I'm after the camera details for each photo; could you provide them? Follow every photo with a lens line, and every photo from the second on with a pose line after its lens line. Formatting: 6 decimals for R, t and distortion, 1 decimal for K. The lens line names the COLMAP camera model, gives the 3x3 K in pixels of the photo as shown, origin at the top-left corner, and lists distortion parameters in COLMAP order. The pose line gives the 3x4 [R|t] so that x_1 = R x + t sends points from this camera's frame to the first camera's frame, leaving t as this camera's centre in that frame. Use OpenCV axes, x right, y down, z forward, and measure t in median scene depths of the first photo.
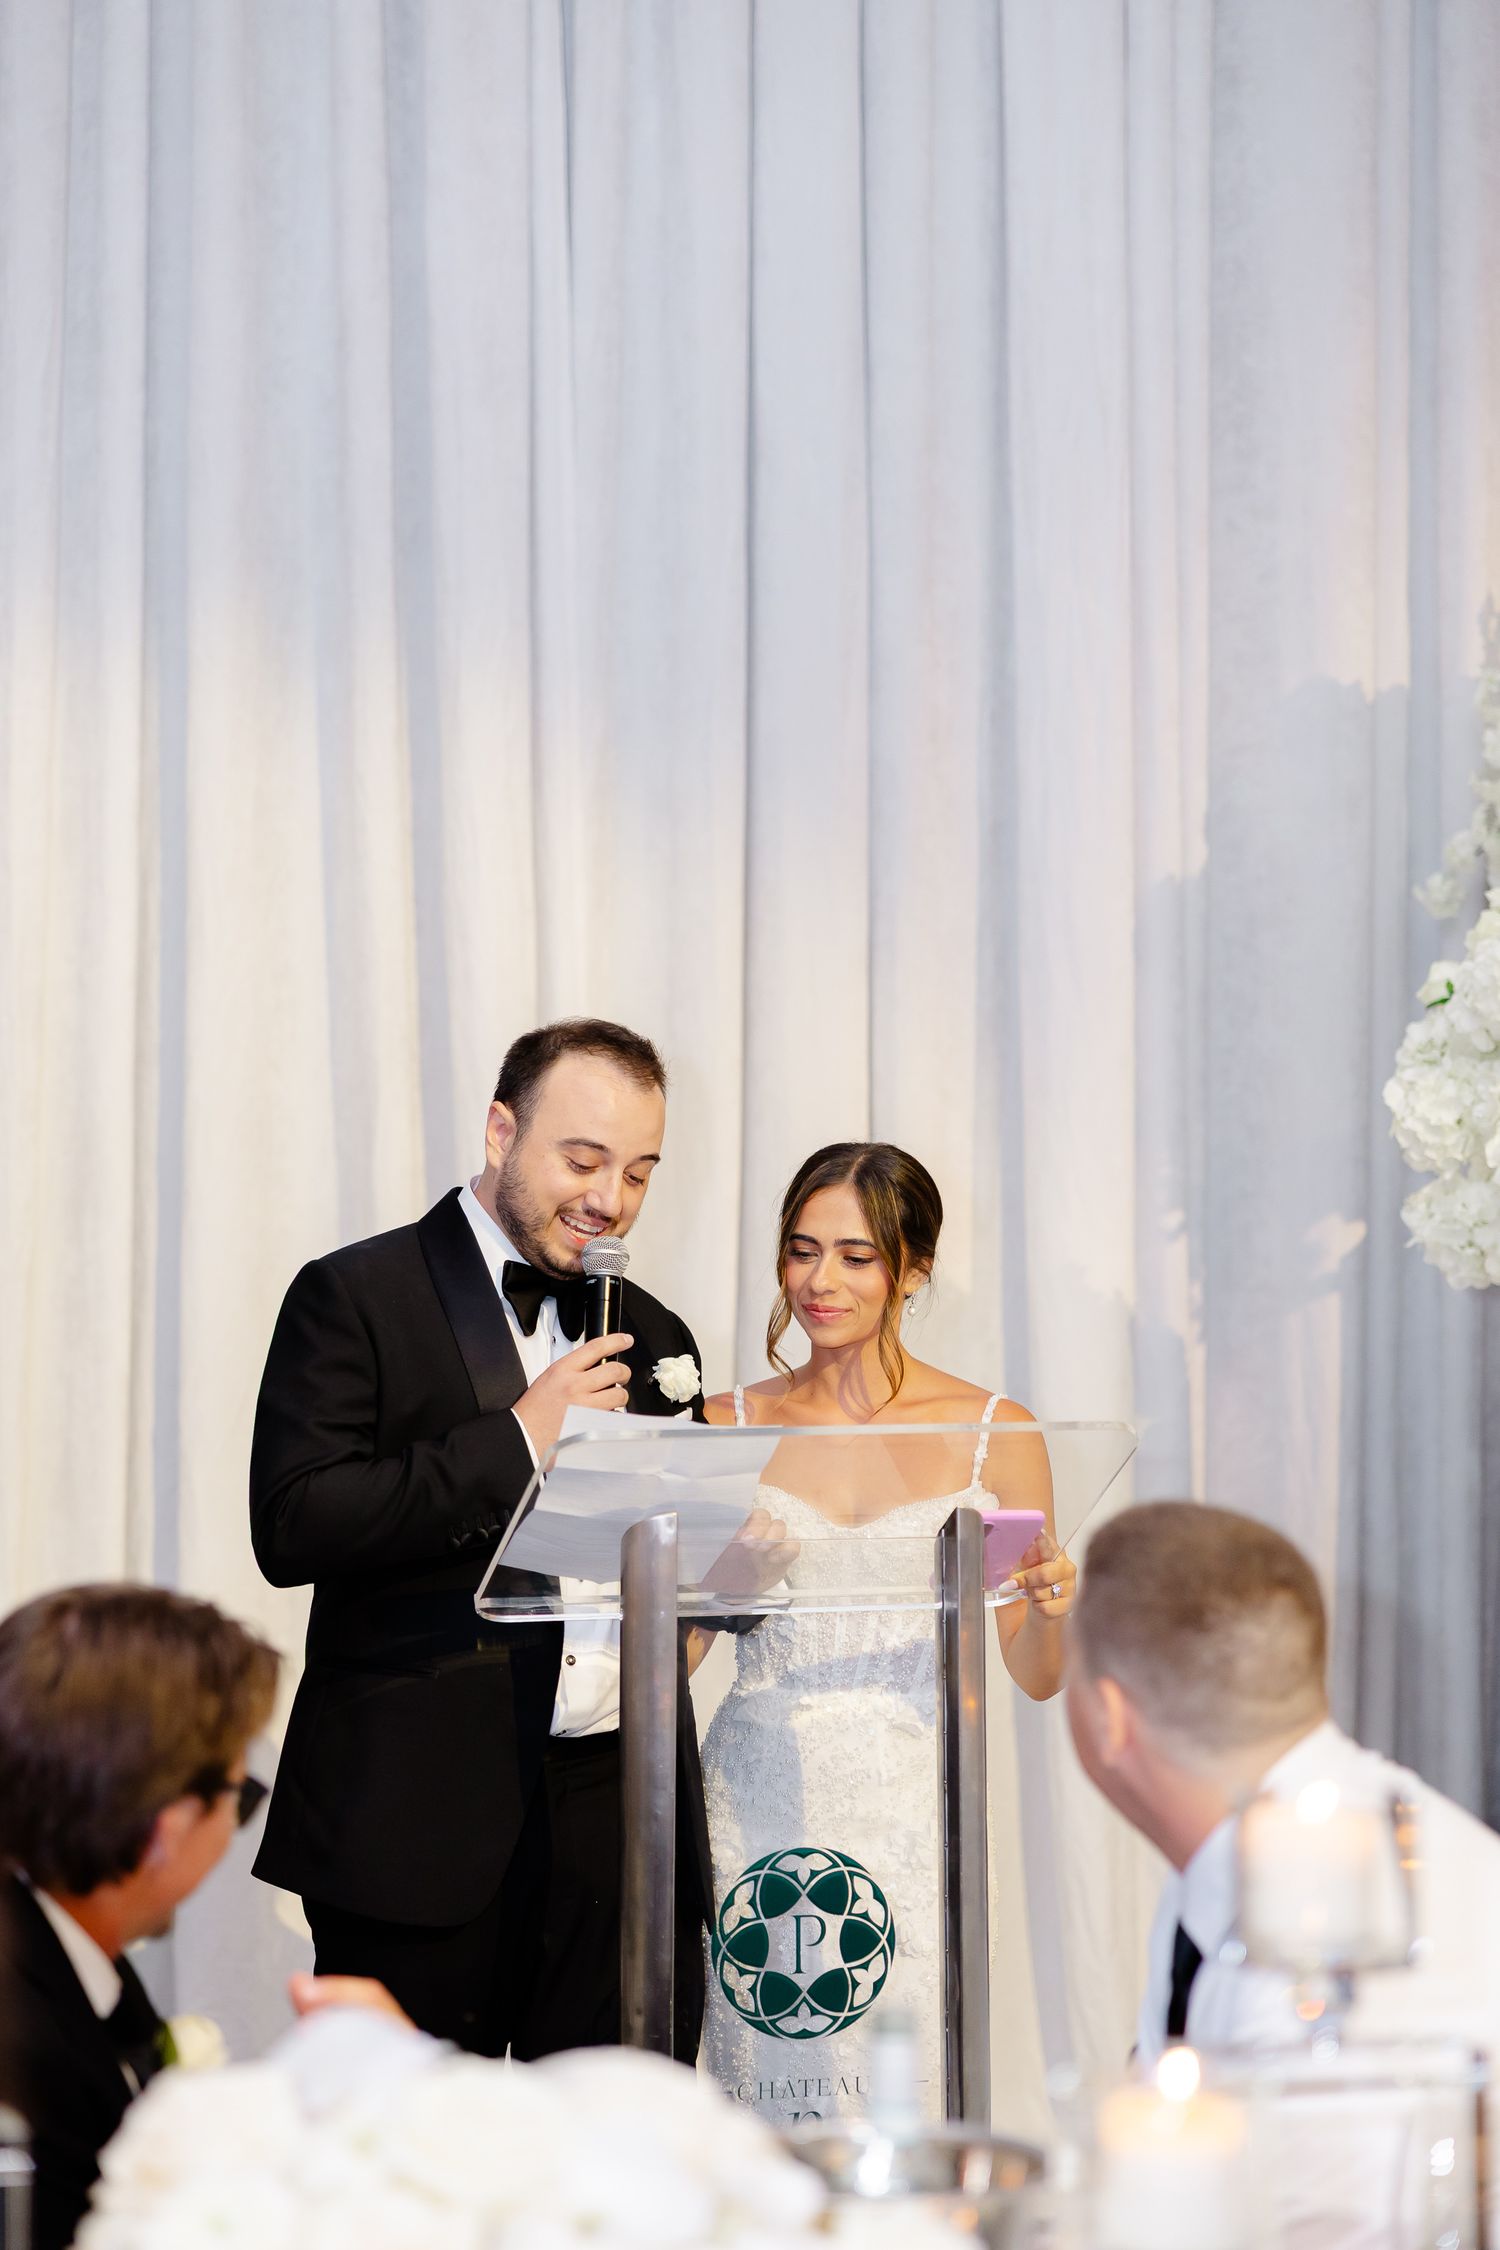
lens RADIAL K [[4530.5, 0, 747.4], [0, 4530.5, 1131.0], [0, 0, 1]] dist [0.244580, 0.000000]
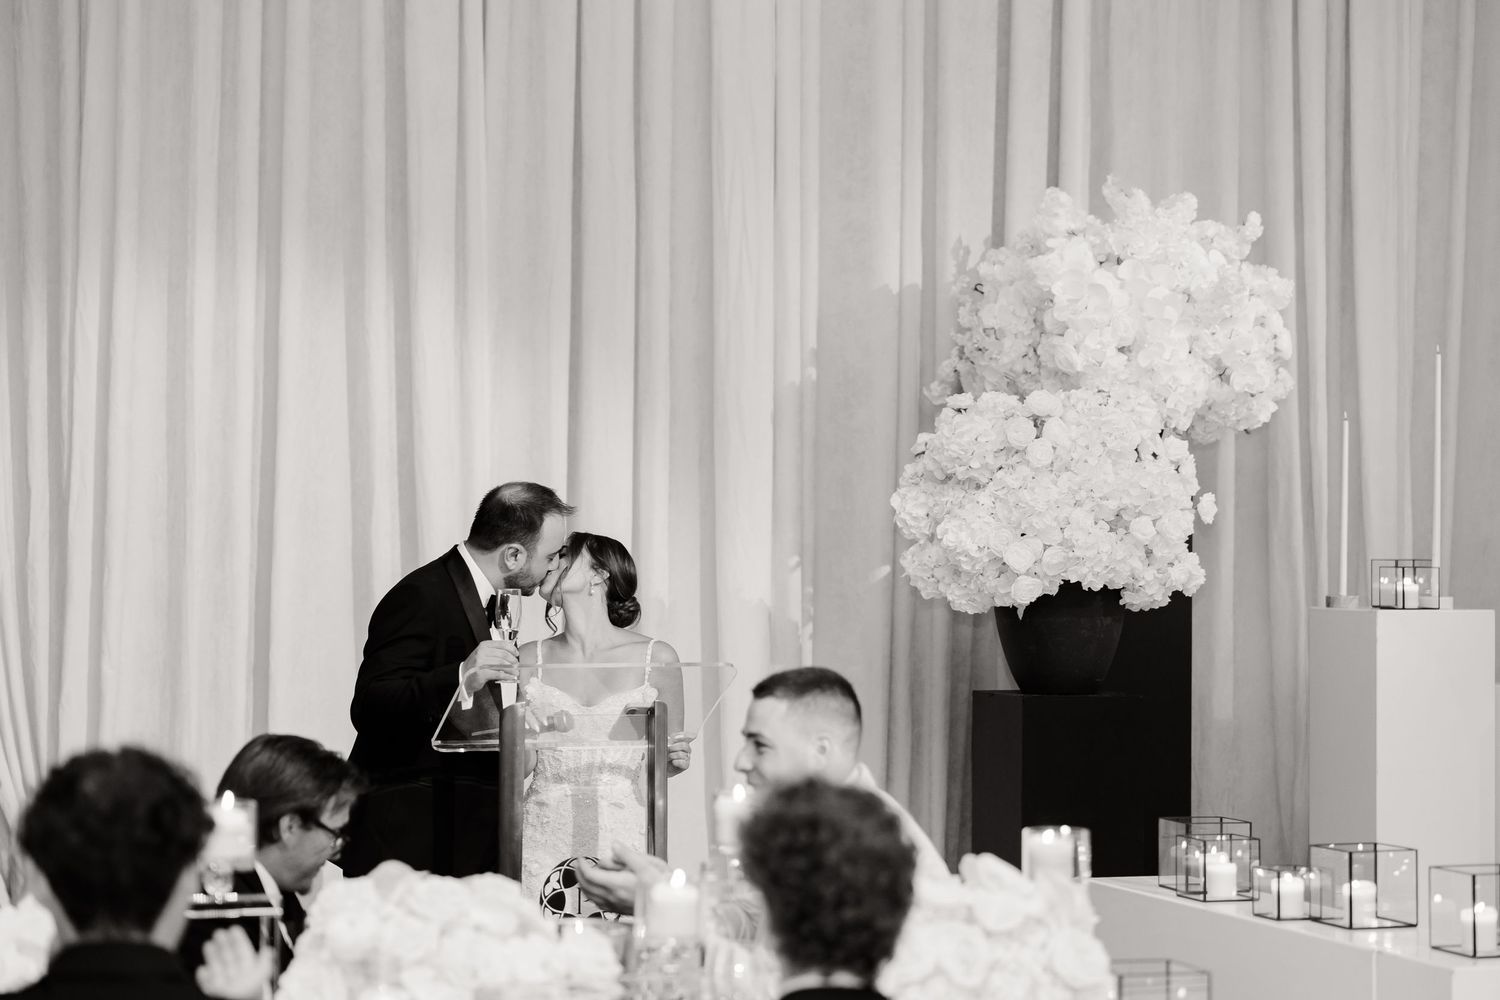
lens RADIAL K [[3020.3, 0, 748.9], [0, 3020.3, 492.6], [0, 0, 1]] dist [0.244580, 0.000000]
pose [[0.998769, 0.009123, 0.048759, 0.012874], [-0.009278, 0.999953, 0.002965, -0.013977], [-0.048729, -0.003414, 0.998806, -0.296655]]
